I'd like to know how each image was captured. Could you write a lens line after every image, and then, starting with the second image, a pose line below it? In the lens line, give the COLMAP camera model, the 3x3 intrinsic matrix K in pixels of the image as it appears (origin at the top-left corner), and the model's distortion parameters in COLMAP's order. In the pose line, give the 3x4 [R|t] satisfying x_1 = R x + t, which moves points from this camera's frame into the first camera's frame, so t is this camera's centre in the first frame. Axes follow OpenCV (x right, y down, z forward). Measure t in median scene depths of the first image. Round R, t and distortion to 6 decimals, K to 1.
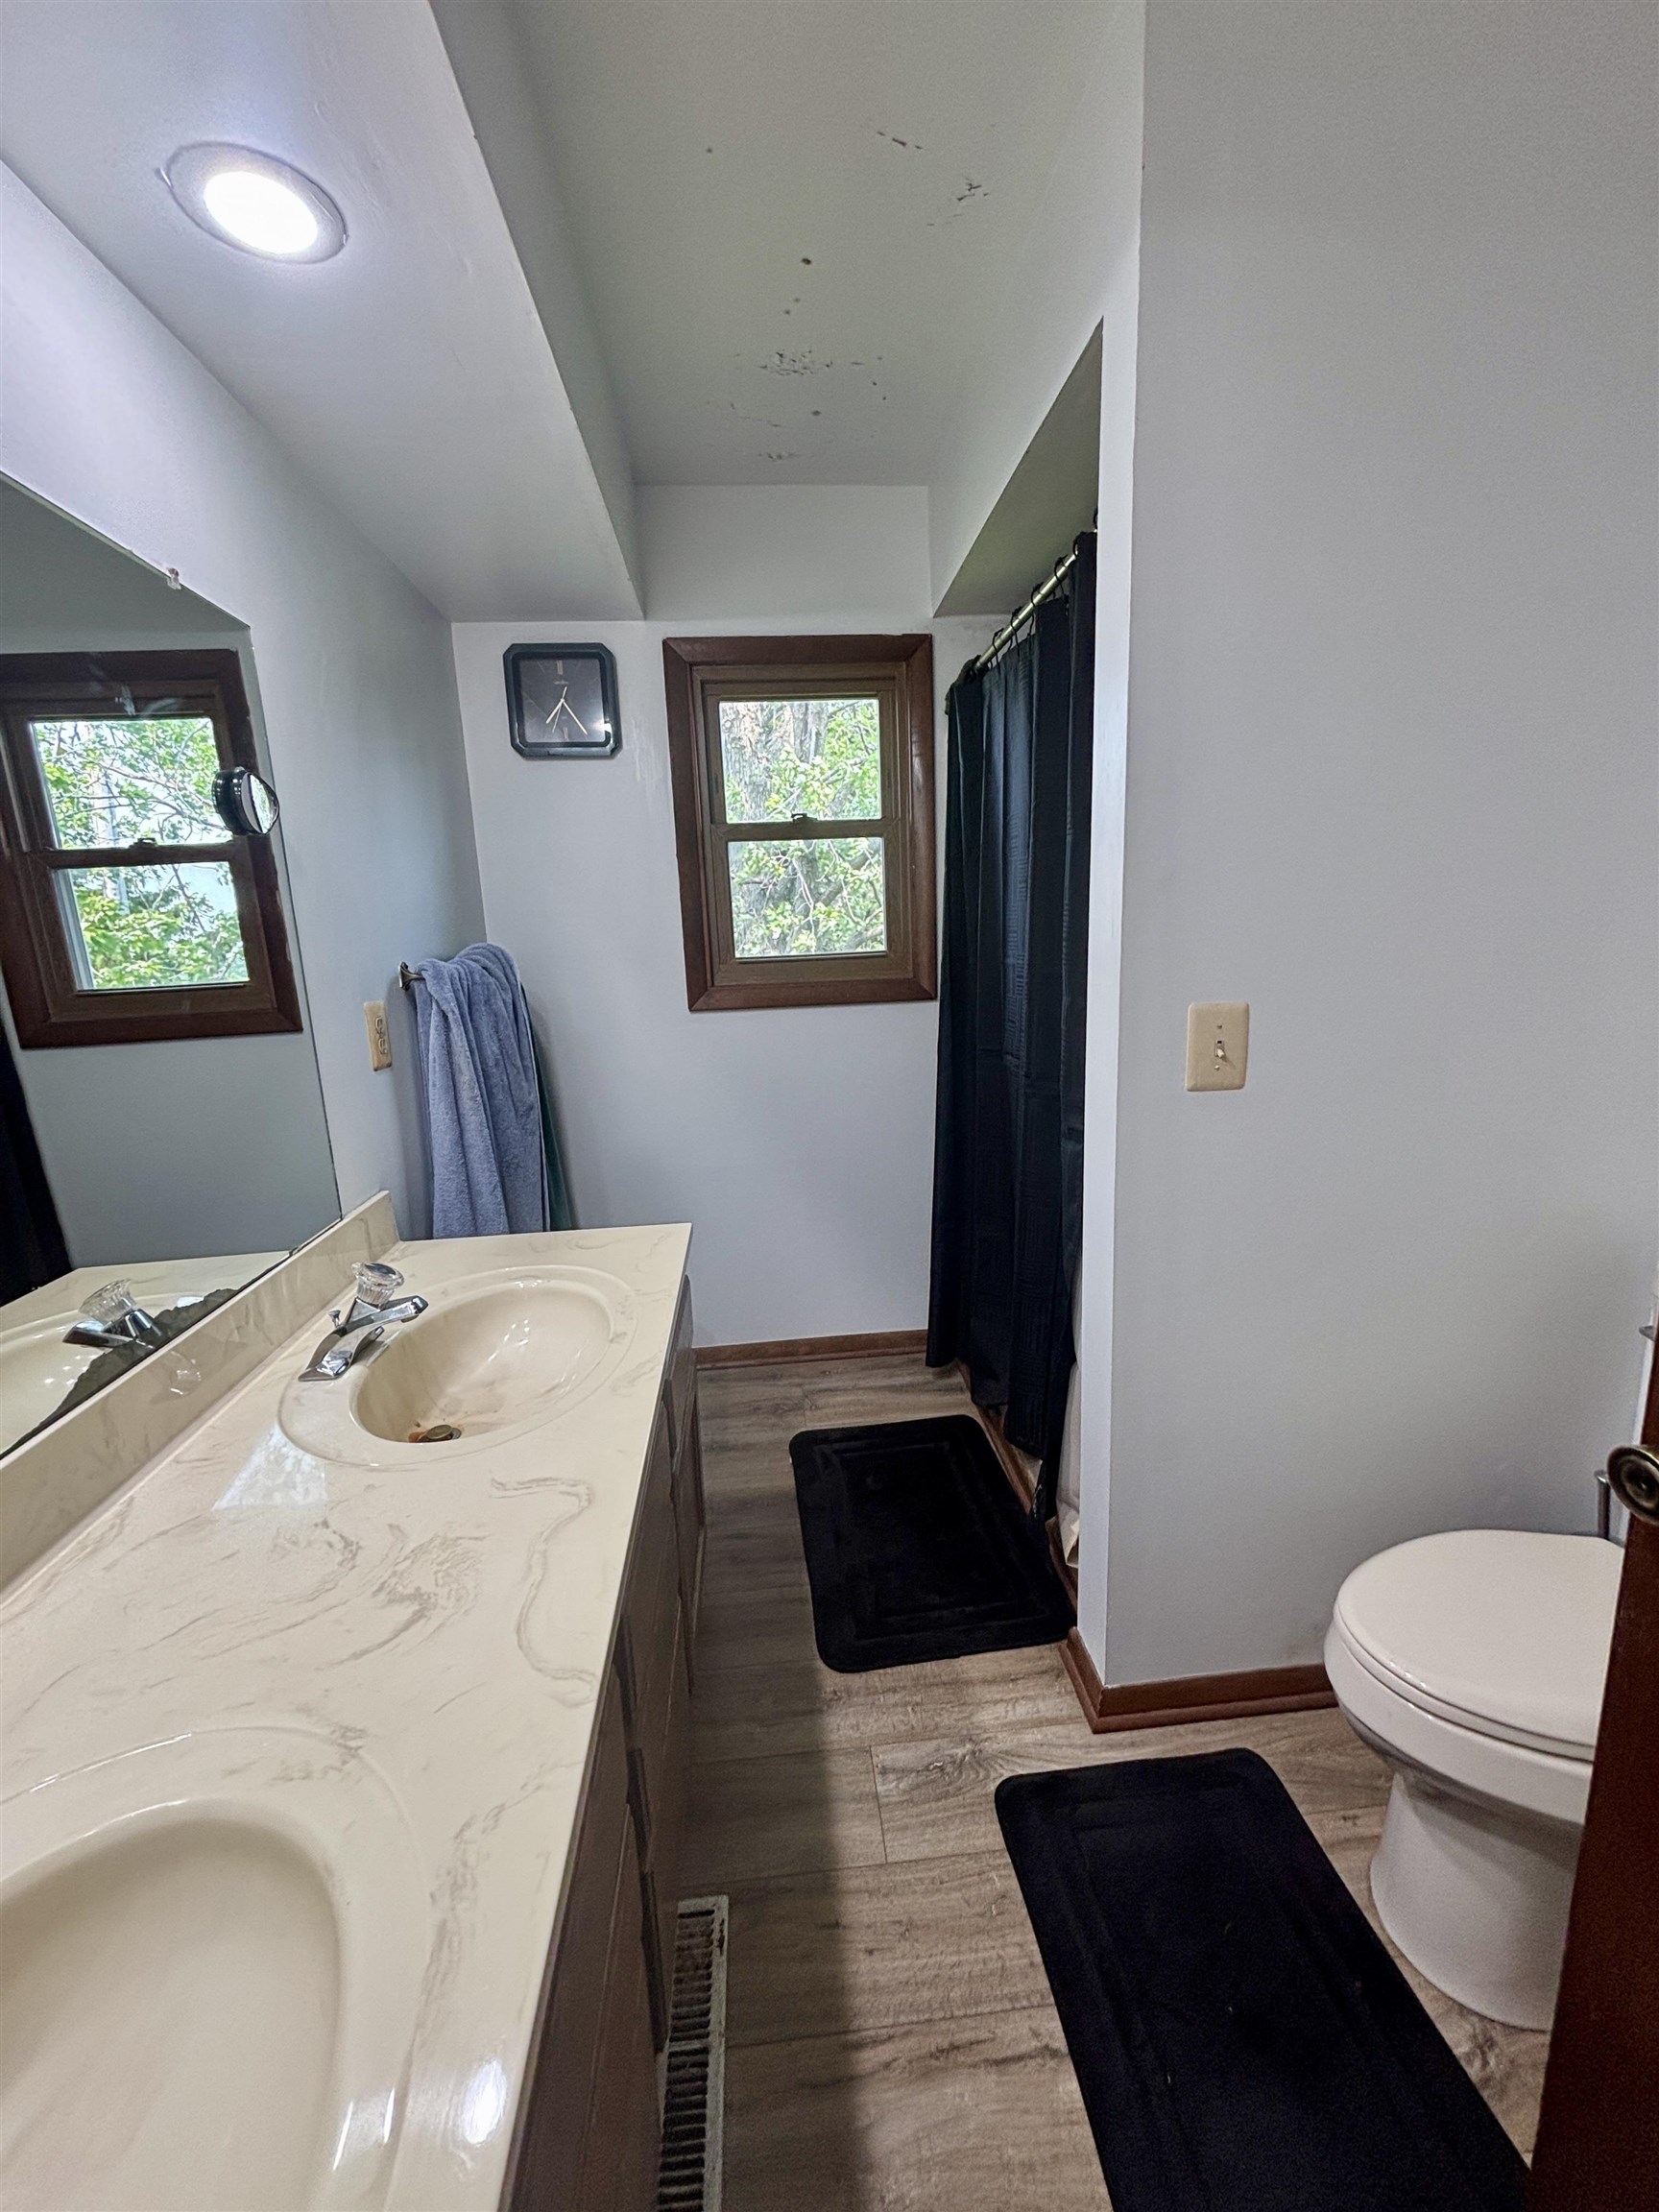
lens RADIAL K [[895.5, 0, 832.6], [0, 895.5, 1106.7], [0, 0, 1]] dist [0.003402, 0.000266]
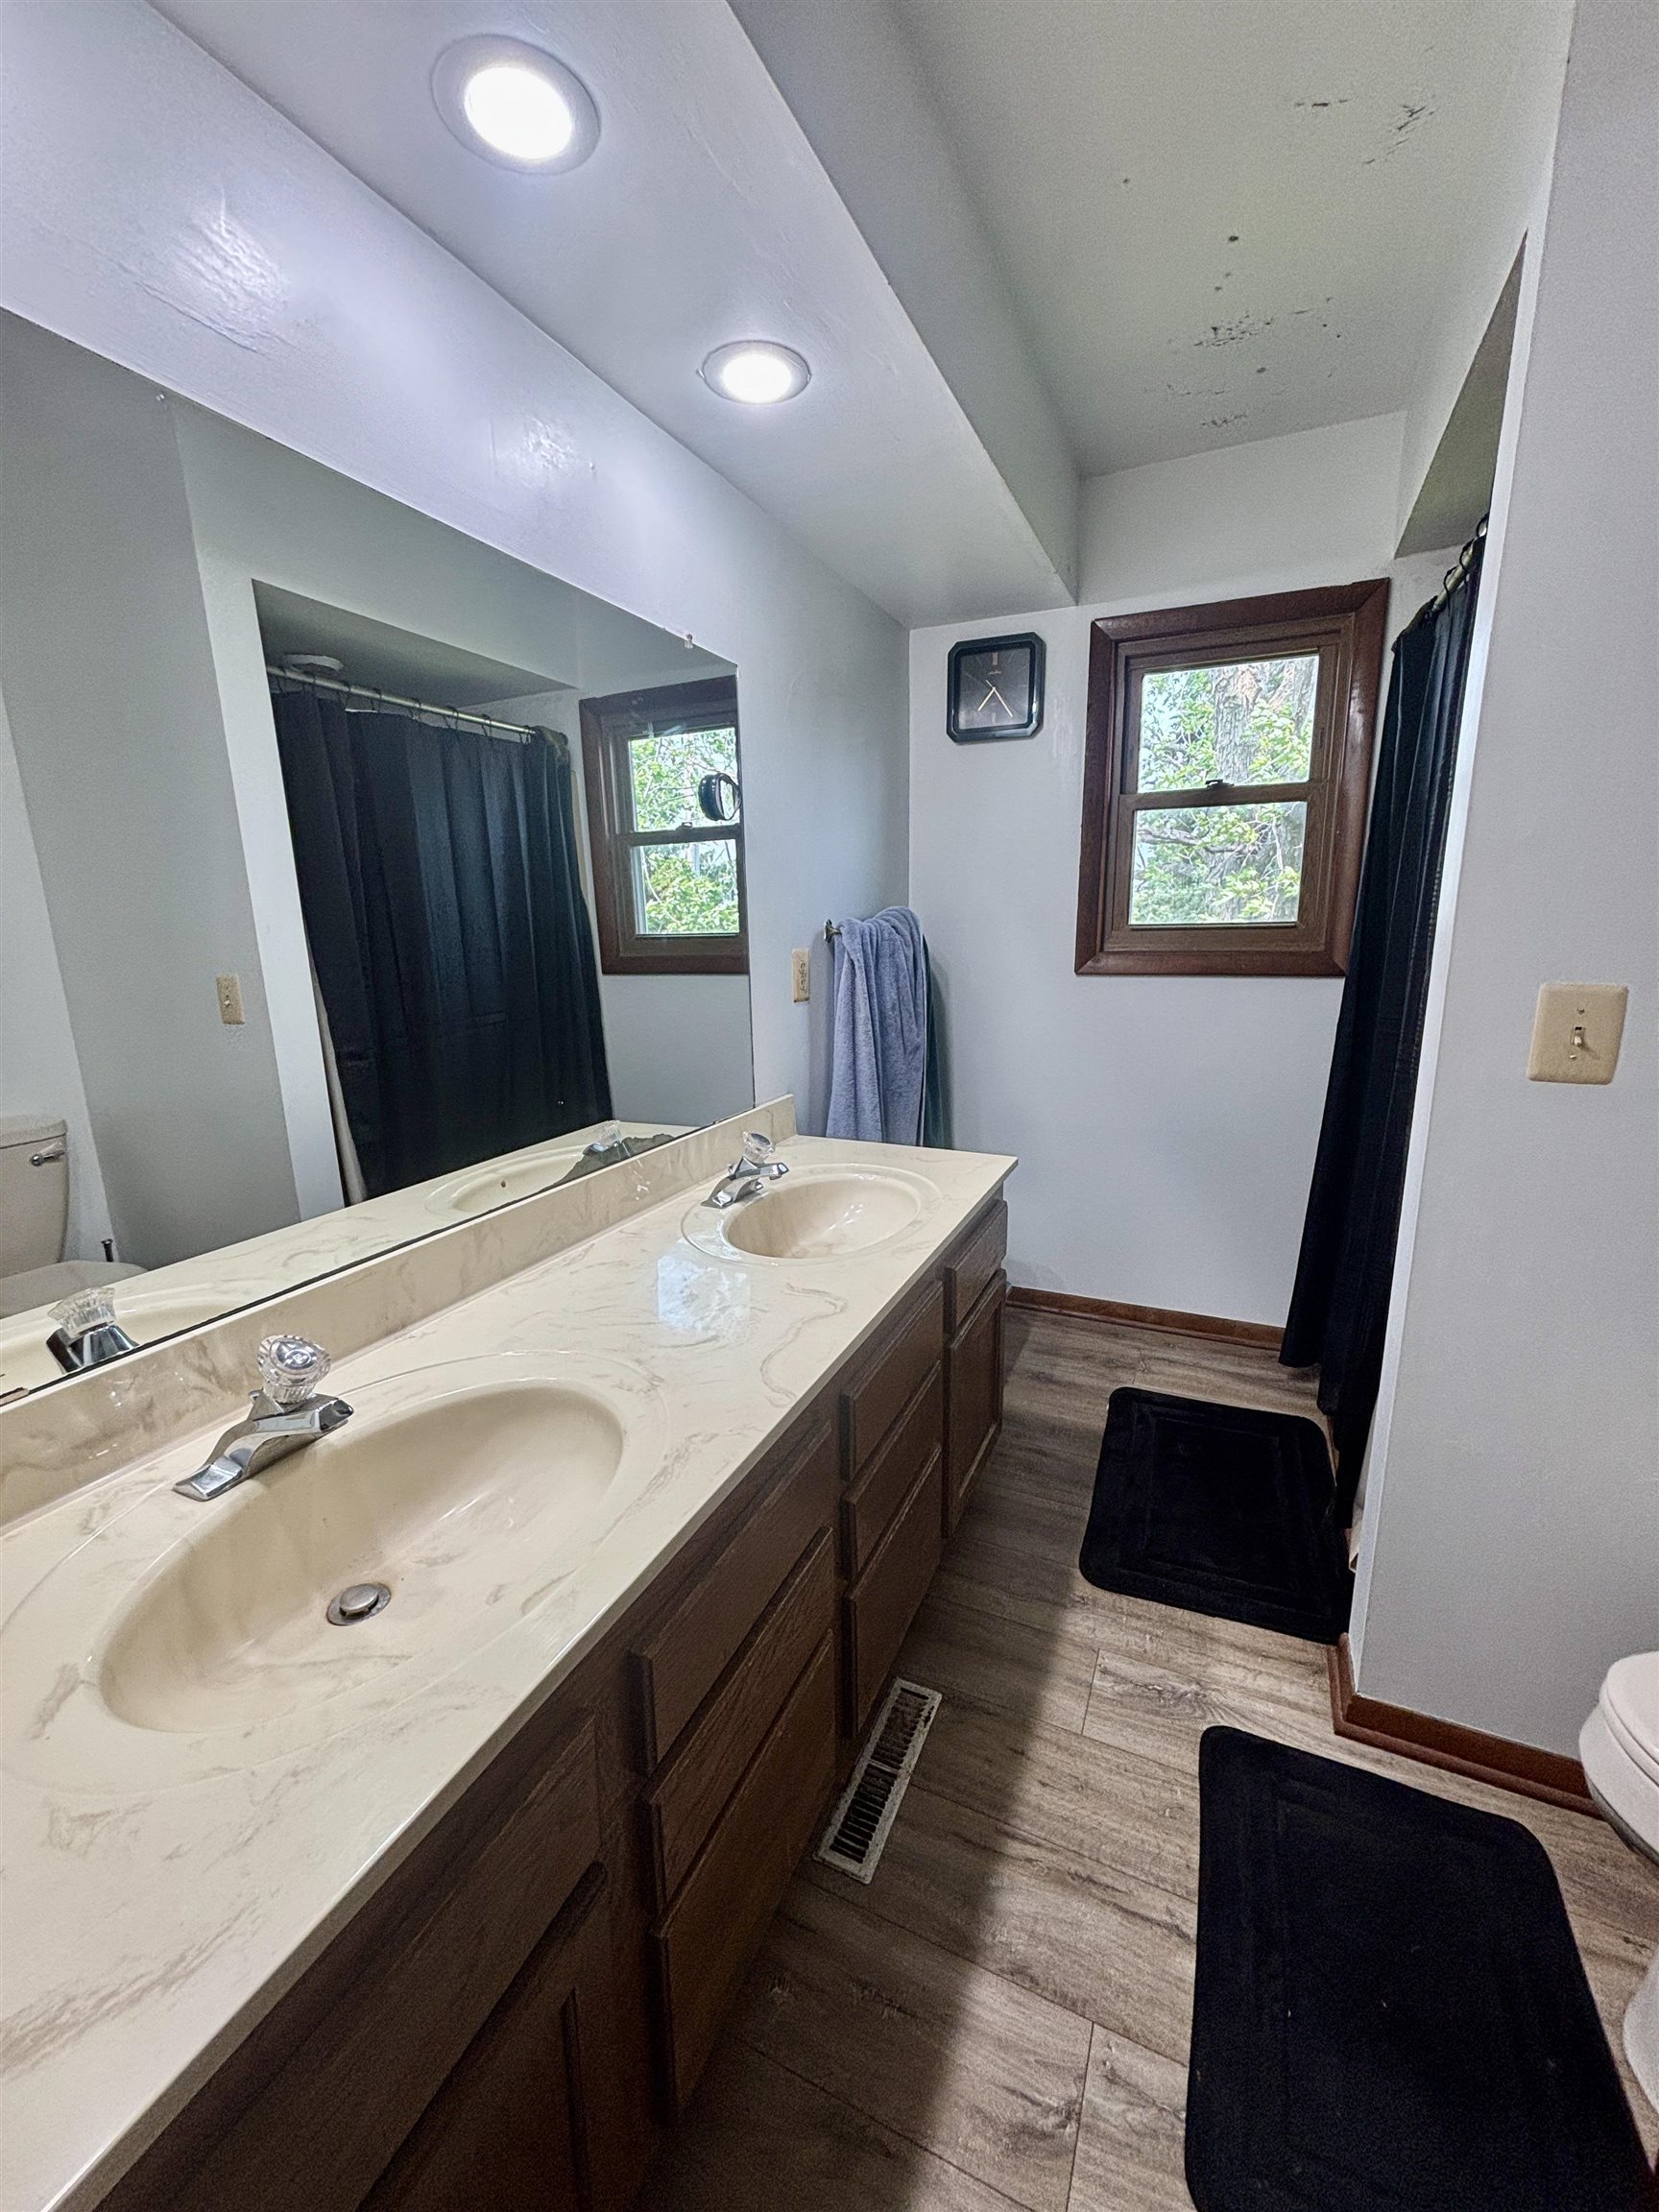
lens RADIAL K [[895.5, 0, 828.5], [0, 895.5, 1107.3], [0, 0, 1]] dist [0.003402, 0.000266]
pose [[0.867399, 0.130797, -0.480115, 0.175493], [-0.116806, 0.991397, 0.059056, 0.031192], [0.483709, 0.004856, 0.875215, -0.106190]]
